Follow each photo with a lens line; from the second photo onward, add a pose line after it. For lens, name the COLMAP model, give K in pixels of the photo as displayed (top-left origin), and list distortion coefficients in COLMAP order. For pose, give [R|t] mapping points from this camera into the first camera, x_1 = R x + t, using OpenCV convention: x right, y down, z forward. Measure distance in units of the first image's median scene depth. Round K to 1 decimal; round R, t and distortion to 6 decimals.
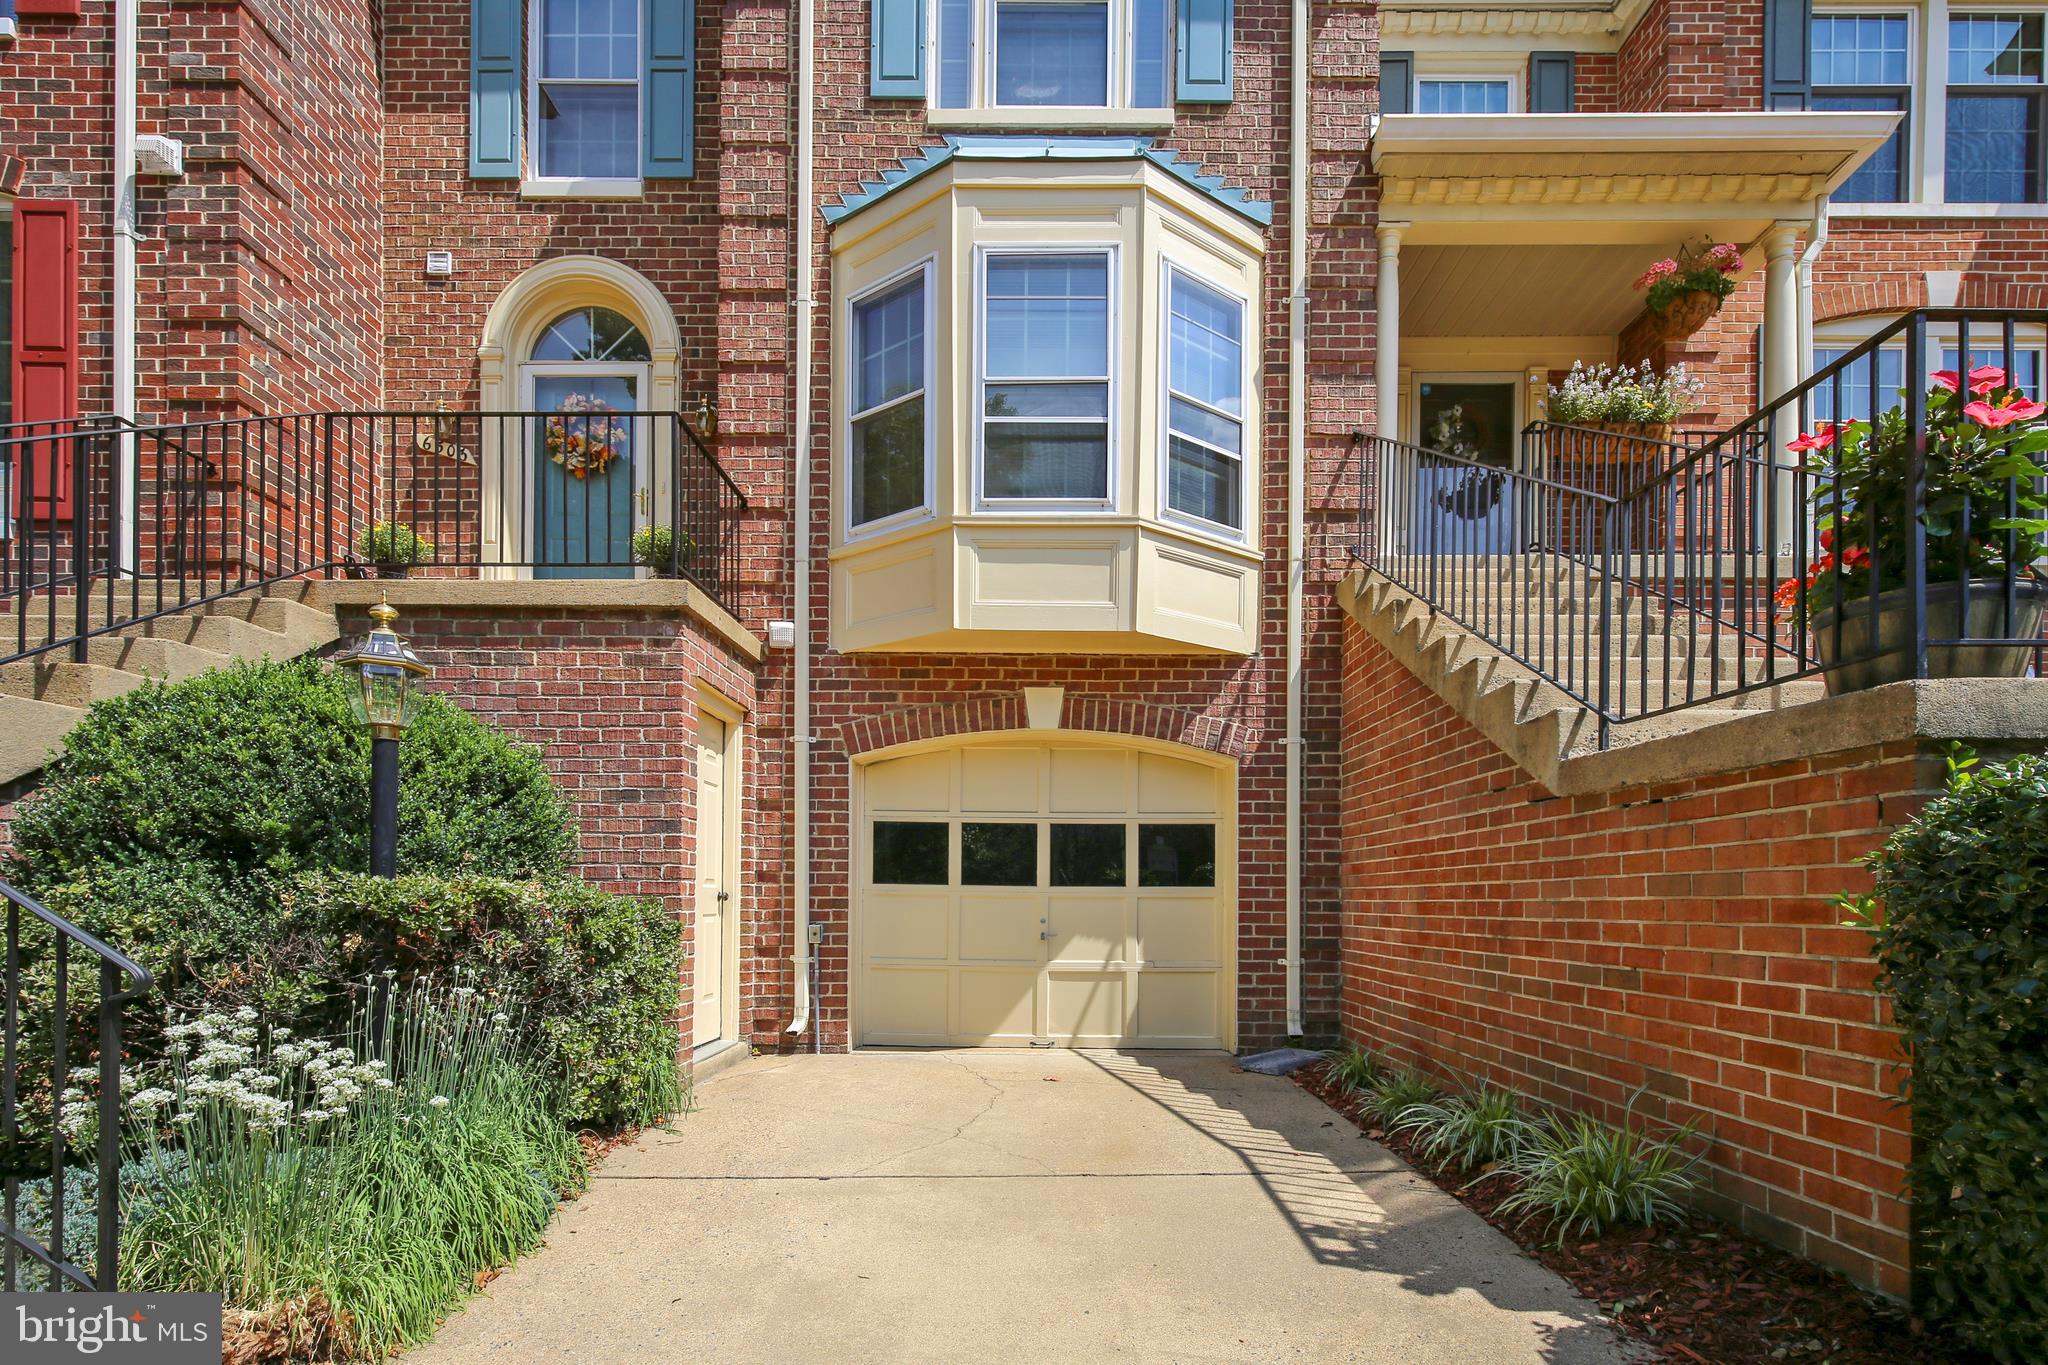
lens RADIAL K [[894.9, 0, 1012.3], [0, 894.9, 709.5], [0, 0, 1]] dist [0.000813, -0.000550]
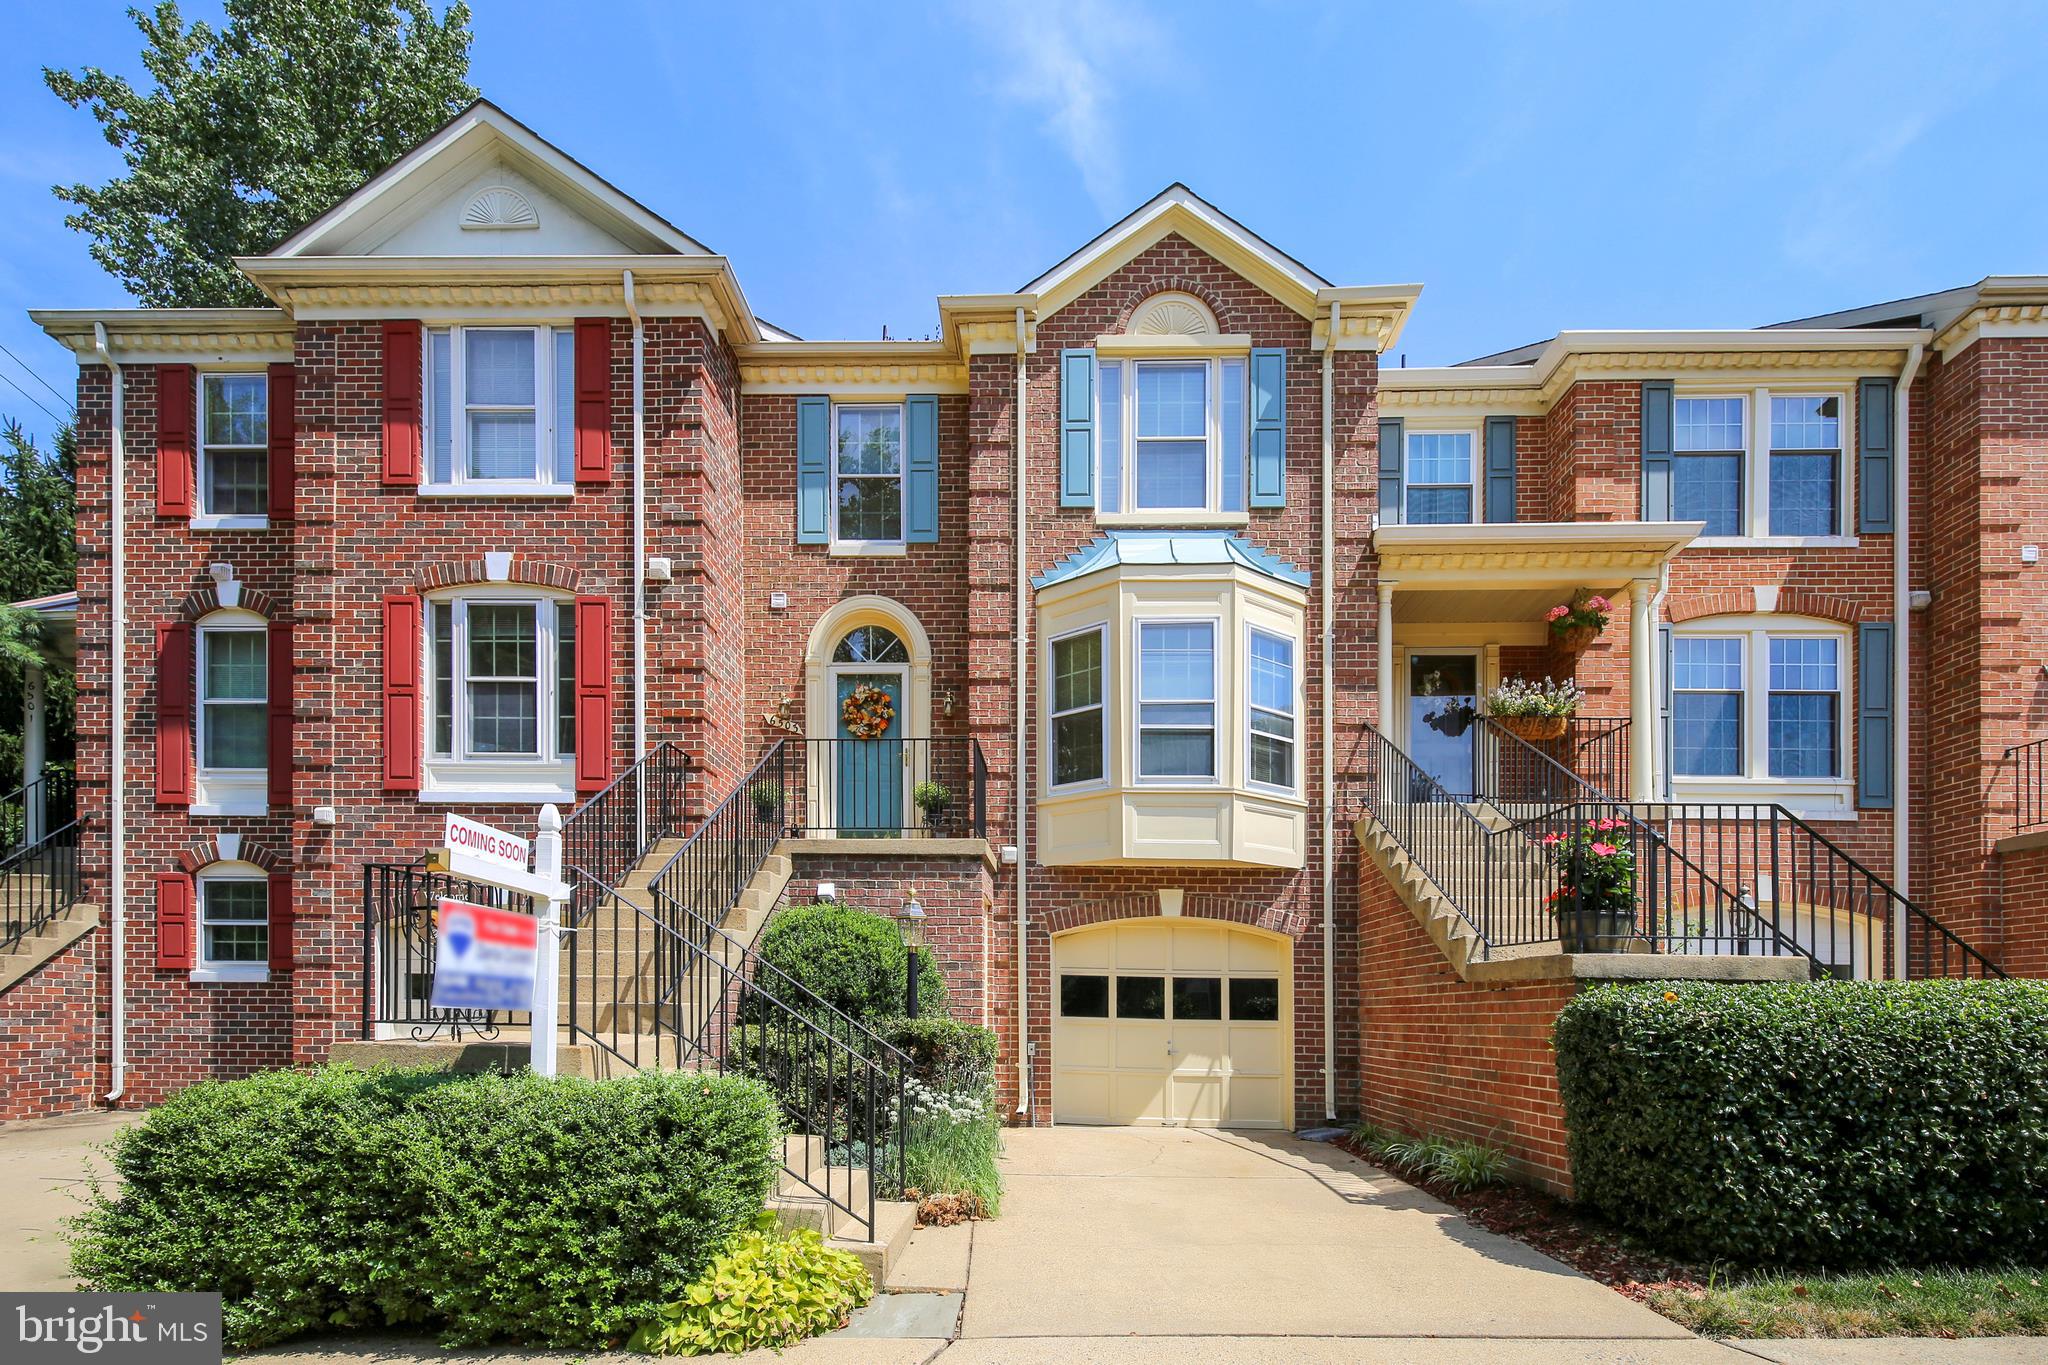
lens RADIAL K [[1037.7, 0, 1024.0], [0, 1037.7, 682.5], [0, 0, 1]] dist [0.013159, -0.018113]
pose [[0.999054, 0.023055, 0.036865, -0.296813], [-0.019444, 0.995242, -0.095476, -0.205979], [-0.038891, 0.094669, 0.994749, -0.835782]]
